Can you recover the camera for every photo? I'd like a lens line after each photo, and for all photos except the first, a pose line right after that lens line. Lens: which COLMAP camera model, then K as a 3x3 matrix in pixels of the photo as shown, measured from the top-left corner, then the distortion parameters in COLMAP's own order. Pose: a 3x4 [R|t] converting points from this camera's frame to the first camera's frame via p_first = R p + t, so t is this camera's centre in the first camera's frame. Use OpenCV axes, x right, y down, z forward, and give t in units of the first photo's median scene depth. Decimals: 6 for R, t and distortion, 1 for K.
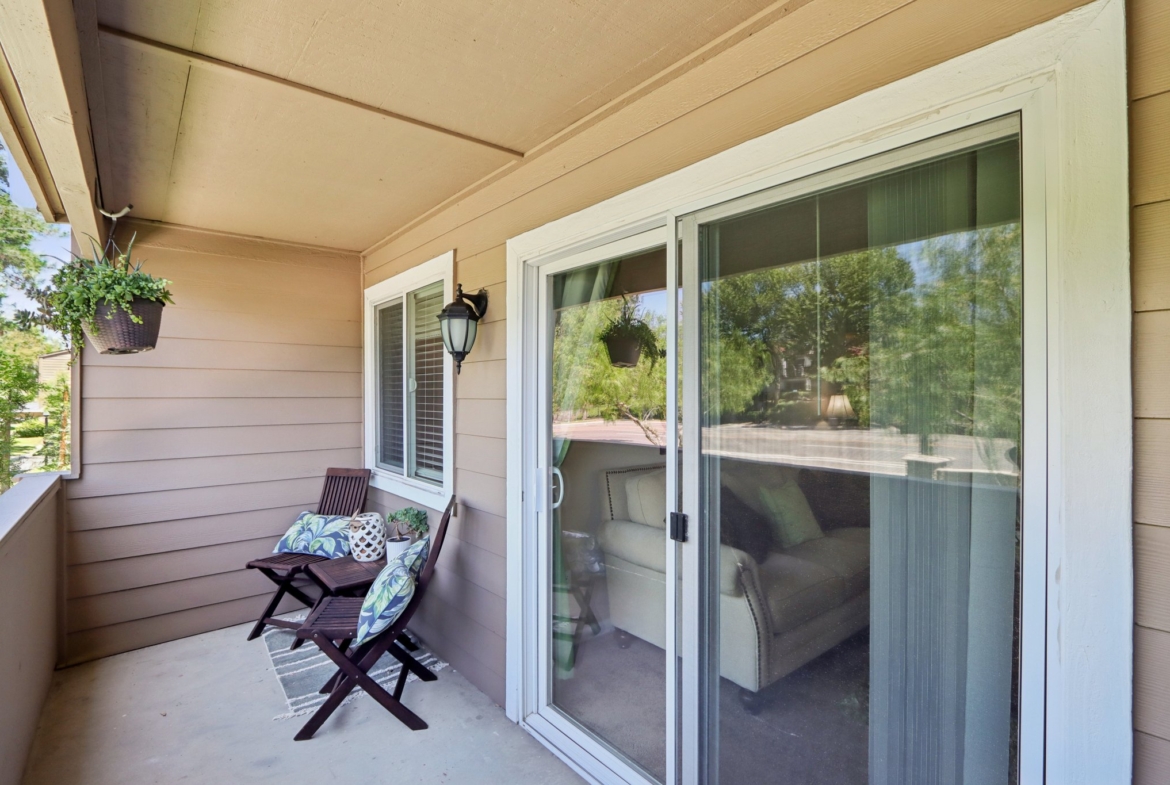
lens RADIAL K [[559.6, 0, 592.8], [0, 559.6, 392.1], [0, 0, 1]] dist [-0.006326, -0.000083]
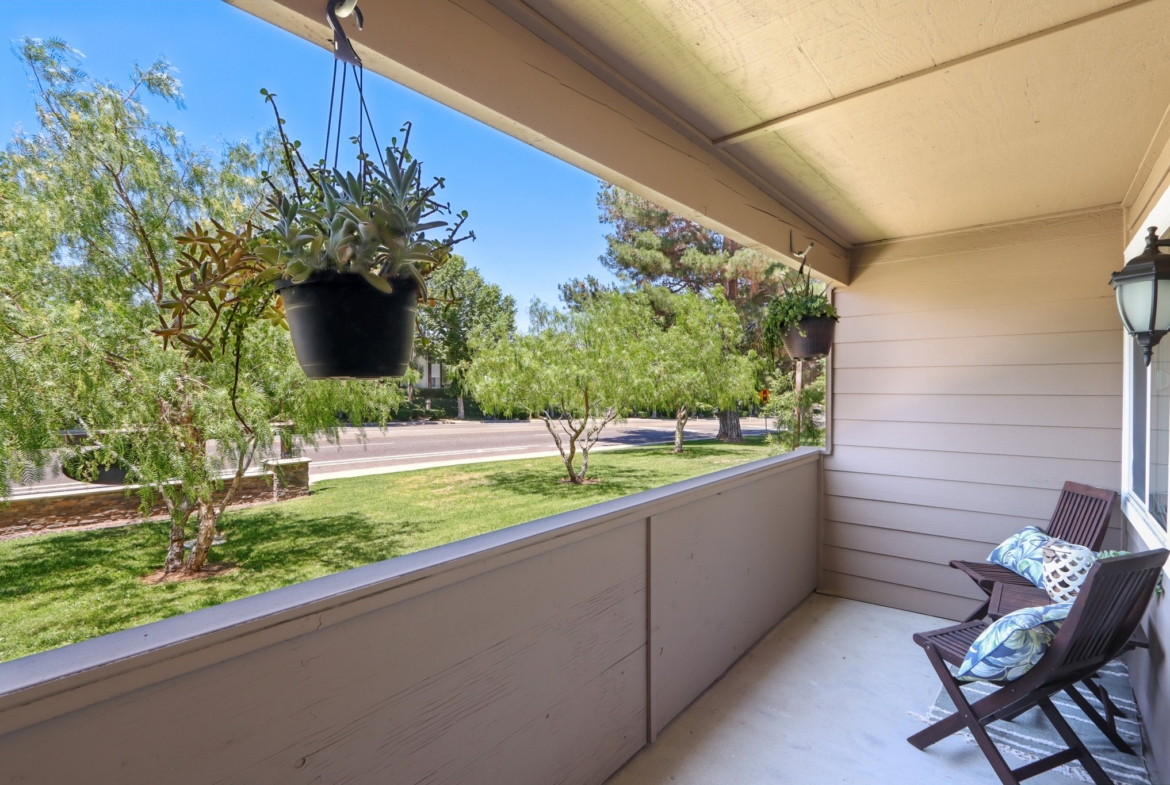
lens RADIAL K [[544.4, 0, 581.4], [0, 544.4, 399.3], [0, 0, 1]] dist [-0.002084, -0.000084]
pose [[0.175164, 0.022479, -0.984283, 0.230237], [0.004922, 0.999707, 0.023707, -0.008988], [0.984527, -0.008997, 0.175002, 0.196431]]
